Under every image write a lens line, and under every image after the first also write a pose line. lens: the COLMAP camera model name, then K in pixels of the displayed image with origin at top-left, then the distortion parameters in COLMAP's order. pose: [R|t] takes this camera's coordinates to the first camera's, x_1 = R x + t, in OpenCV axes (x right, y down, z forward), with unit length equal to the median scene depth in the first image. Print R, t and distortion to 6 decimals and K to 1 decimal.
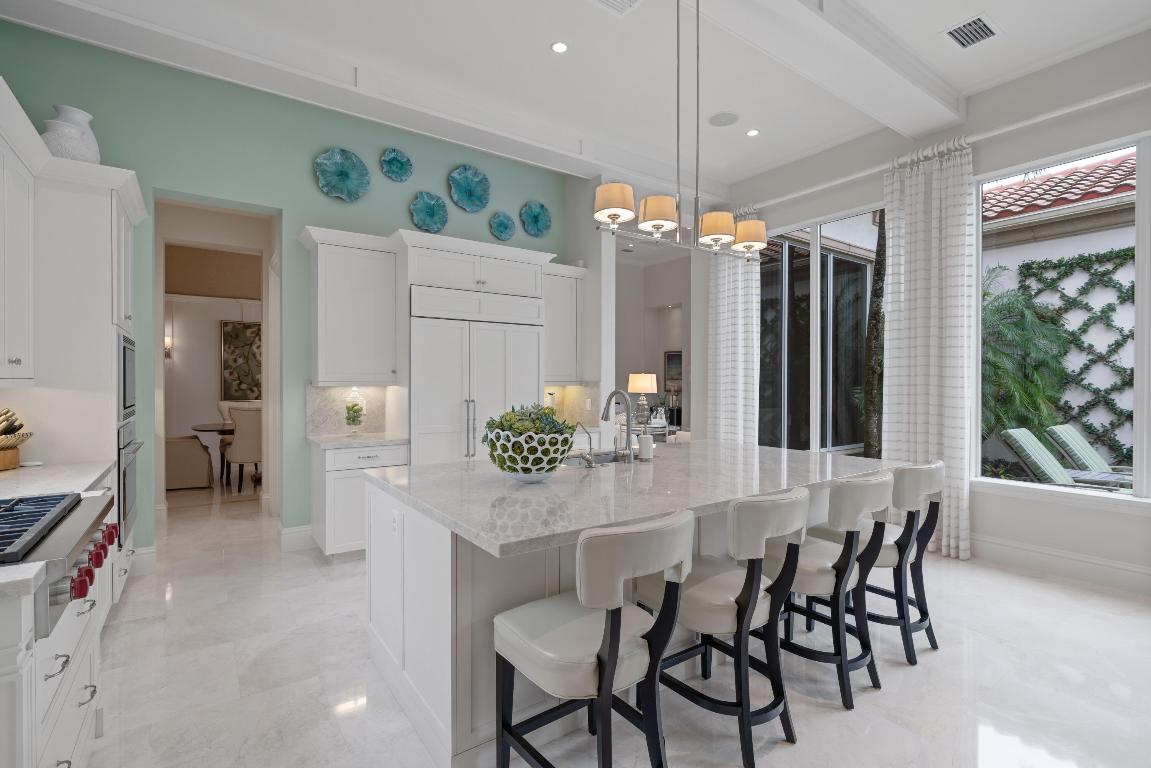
lens RADIAL K [[541.6, 0, 570.5], [0, 541.6, 378.8], [0, 0, 1]] dist [0.000818, 0.001360]
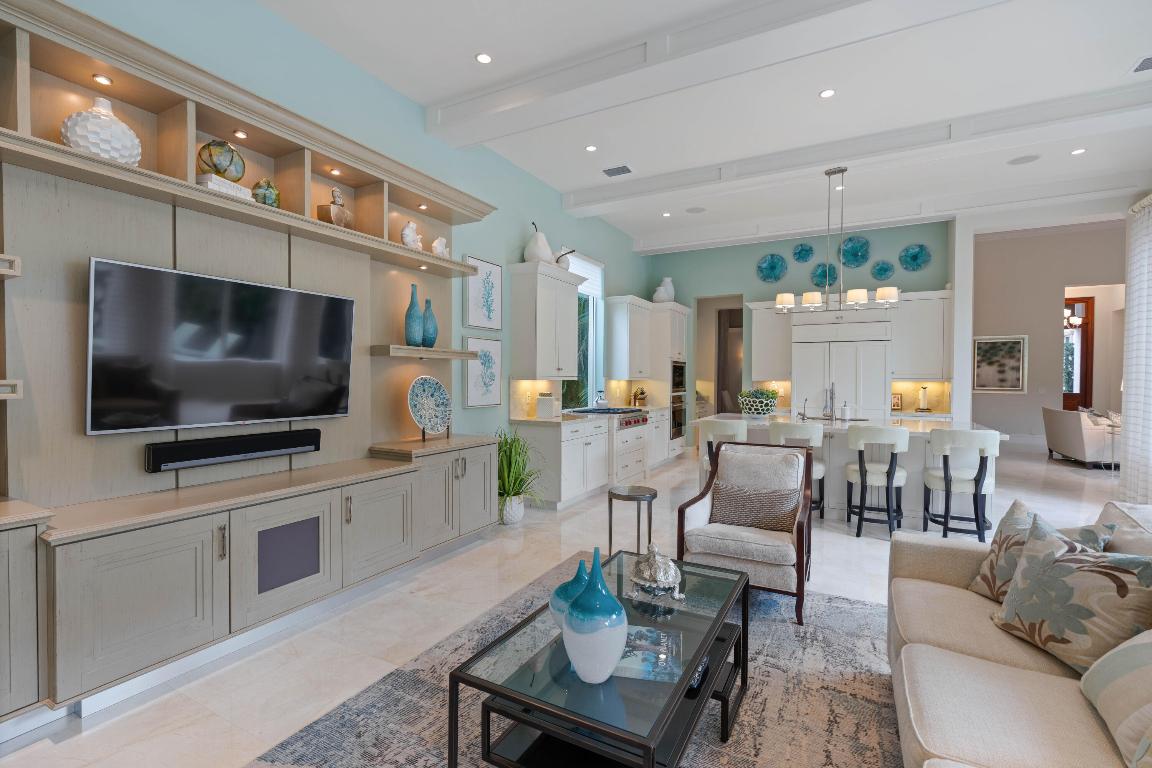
lens RADIAL K [[519.3, 0, 576.8], [0, 519.3, 386.5], [0, 0, 1]] dist [-0.007539, 0.002670]
pose [[0.450963, 0.010653, -0.892479, 0.820758], [0.005574, 0.999876, 0.014751, 0.002658], [0.892525, -0.011627, 0.450848, -0.389473]]
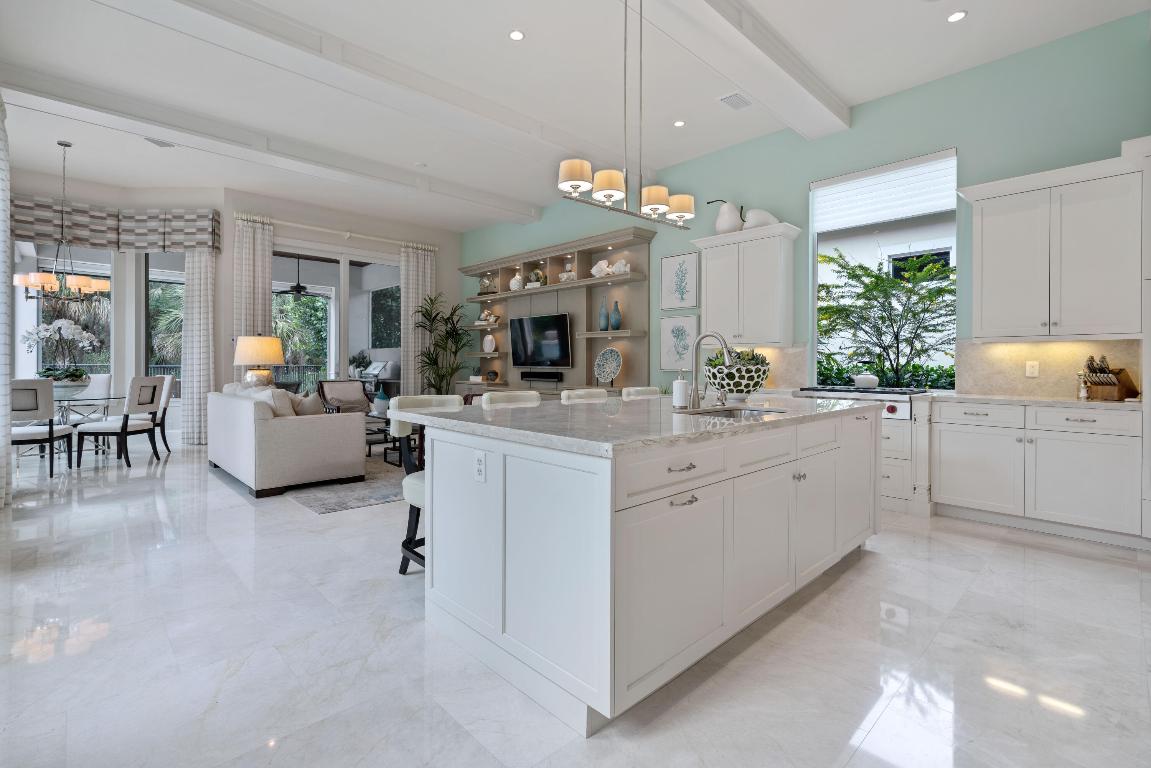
lens RADIAL K [[518.9, 0, 589.4], [0, 518.9, 369.3], [0, 0, 1]] dist [-0.007539, 0.002670]
pose [[-0.983250, -0.008650, -0.182057, 0.270302], [-0.008687, 0.999962, -0.000593, 0.056098], [0.182055, 0.000998, -0.983288, 1.149181]]
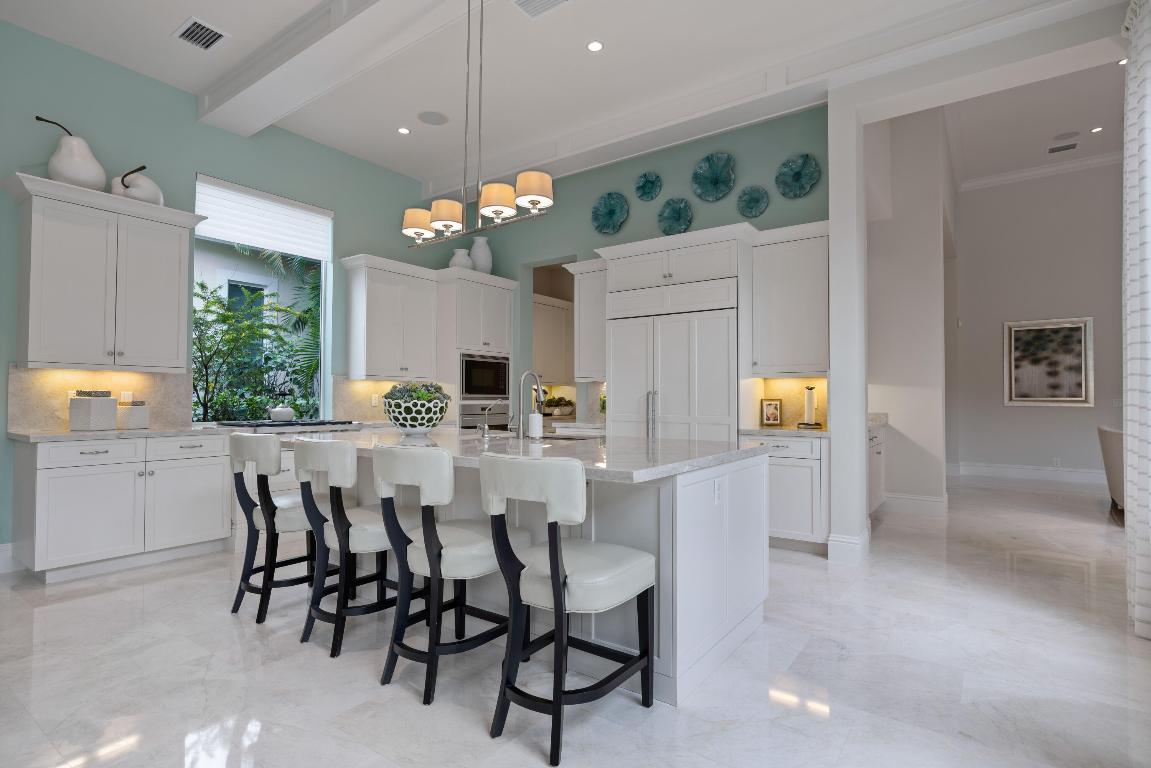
lens RADIAL K [[576.8, 0, 574.9], [0, 576.8, 388.3], [0, 0, 1]] dist [-0.001702, -0.000711]
pose [[0.333713, -0.022036, -0.942417, 0.742338], [0.006156, 0.999756, -0.021197, 0.051439], [0.942655, 0.001272, 0.333767, 0.447990]]
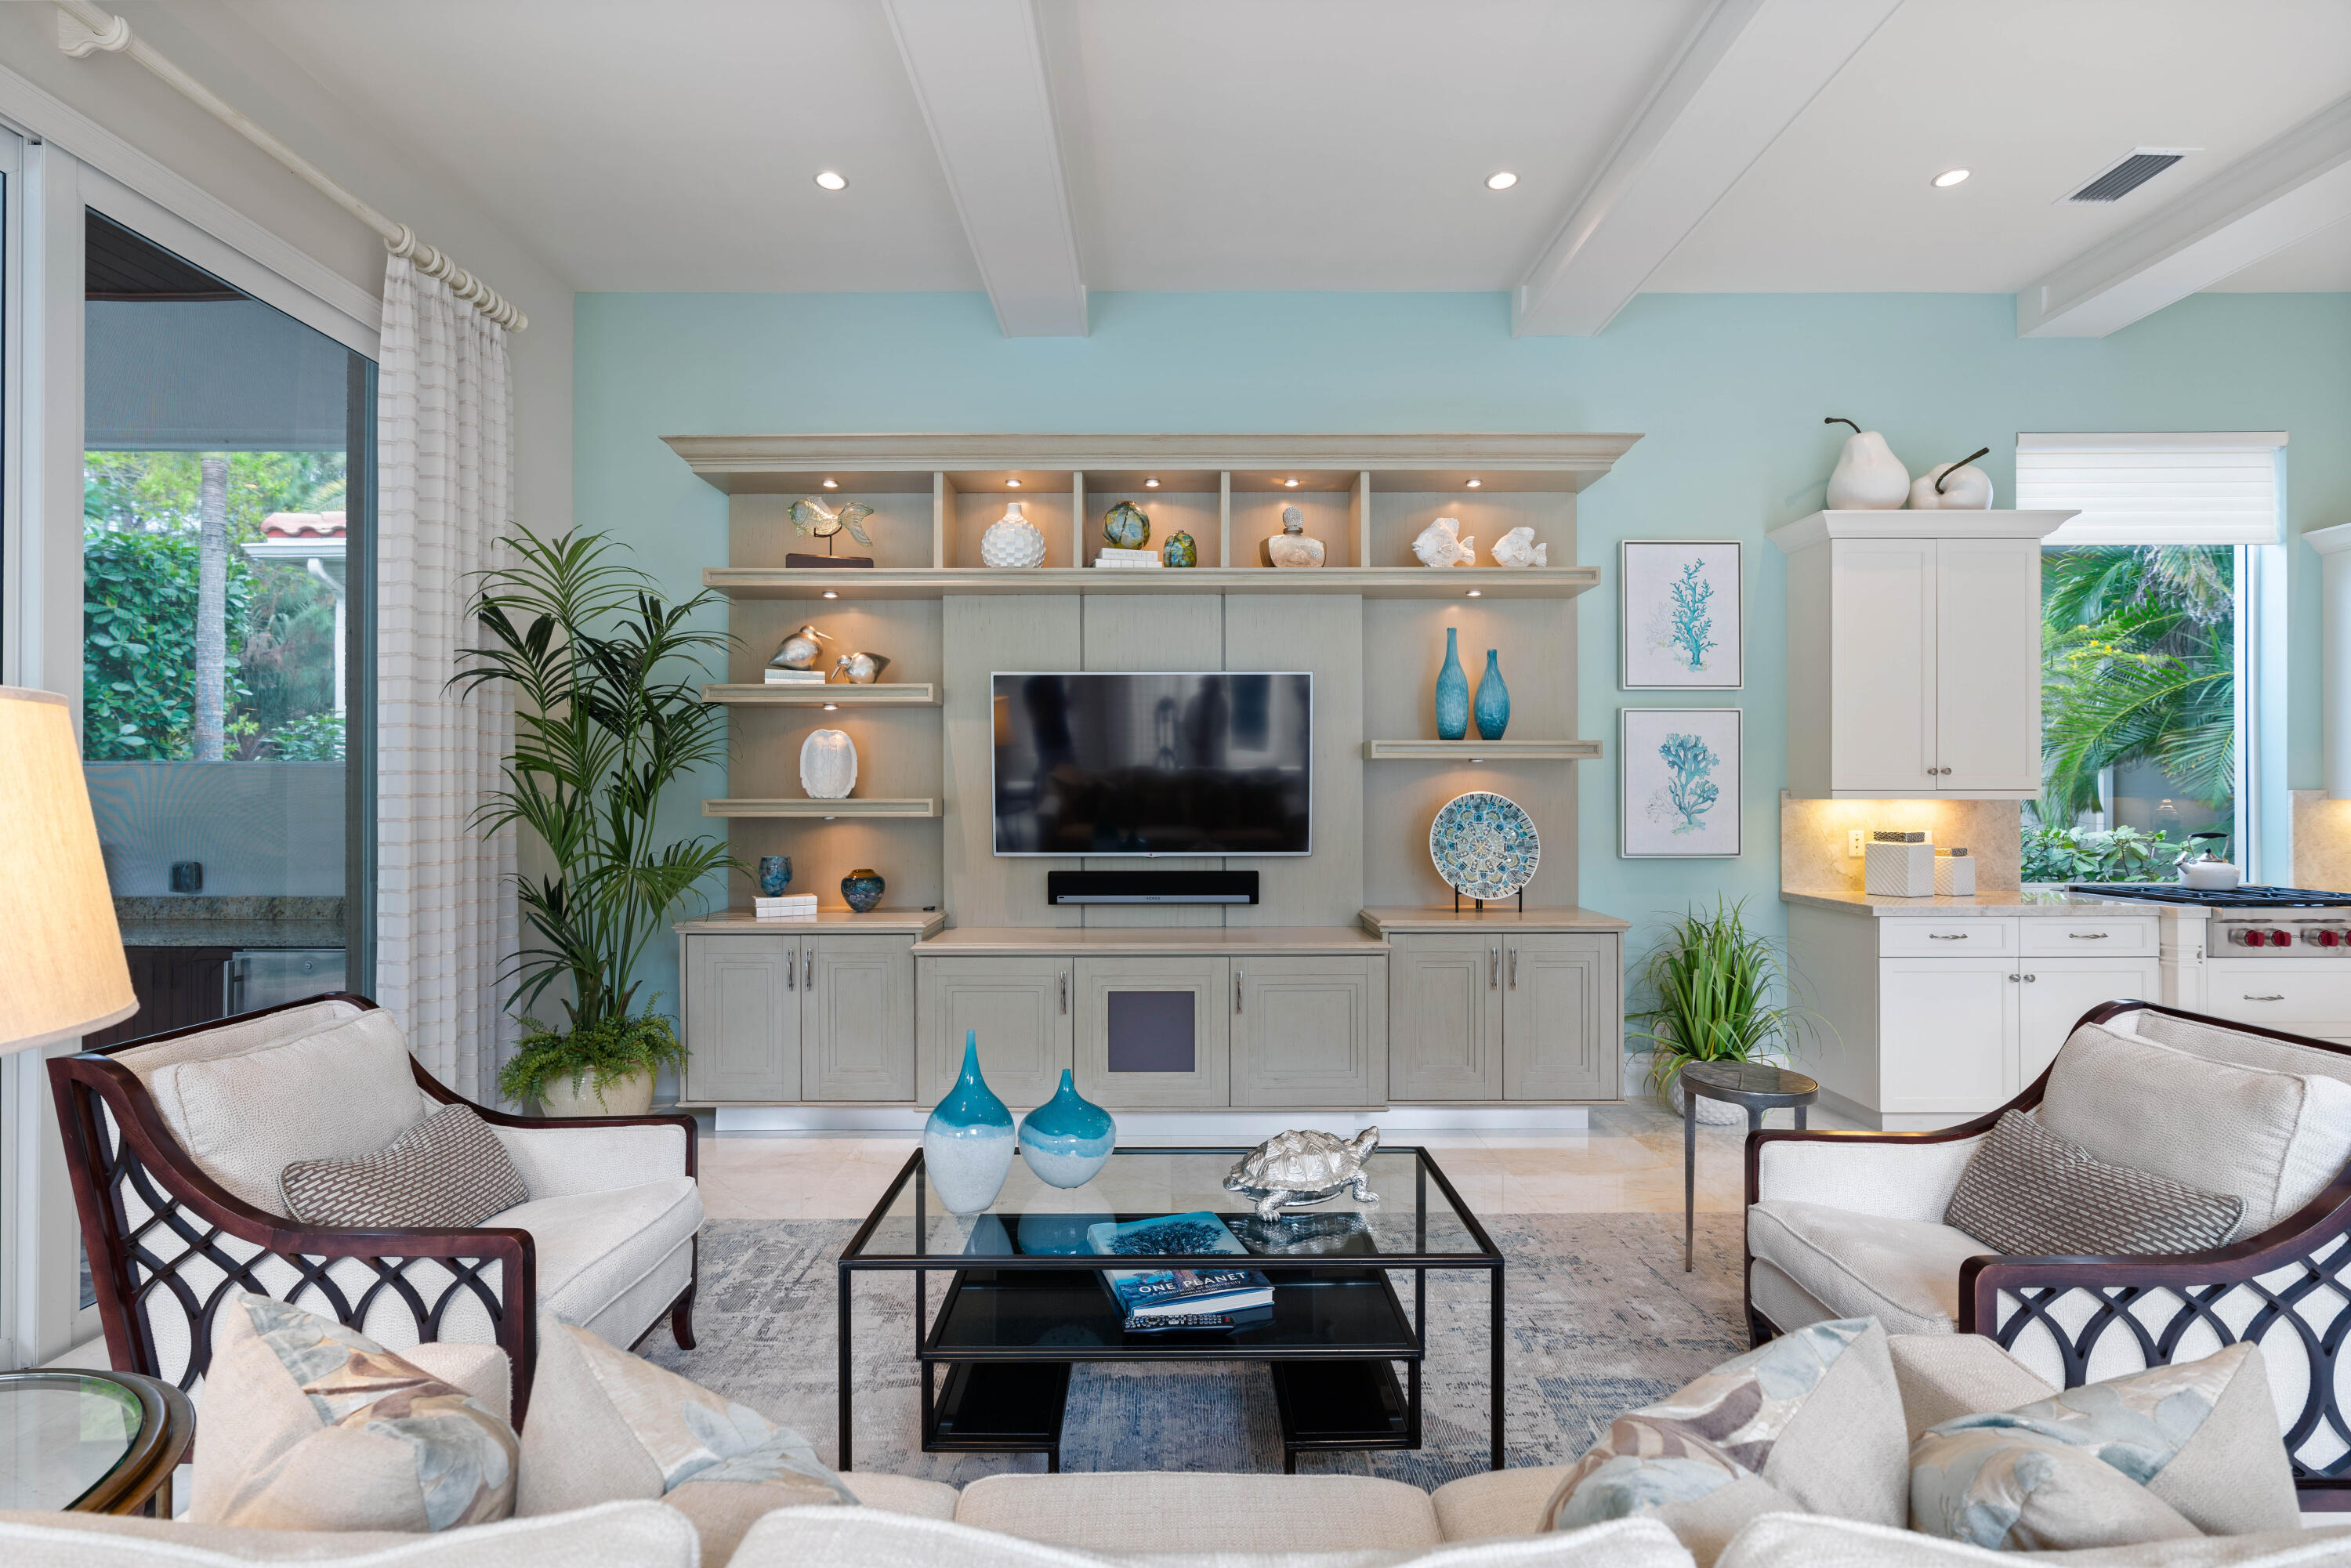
lens RADIAL K [[1059.8, 0, 1174.6], [0, 1059.8, 797.3], [0, 0, 1]] dist [-0.007539, 0.002670]
pose [[-0.566896, -0.003657, -0.823781, 0.878433], [0.004568, 0.999961, -0.007583, 0.006948], [0.823777, -0.008061, -0.566857, 0.078746]]
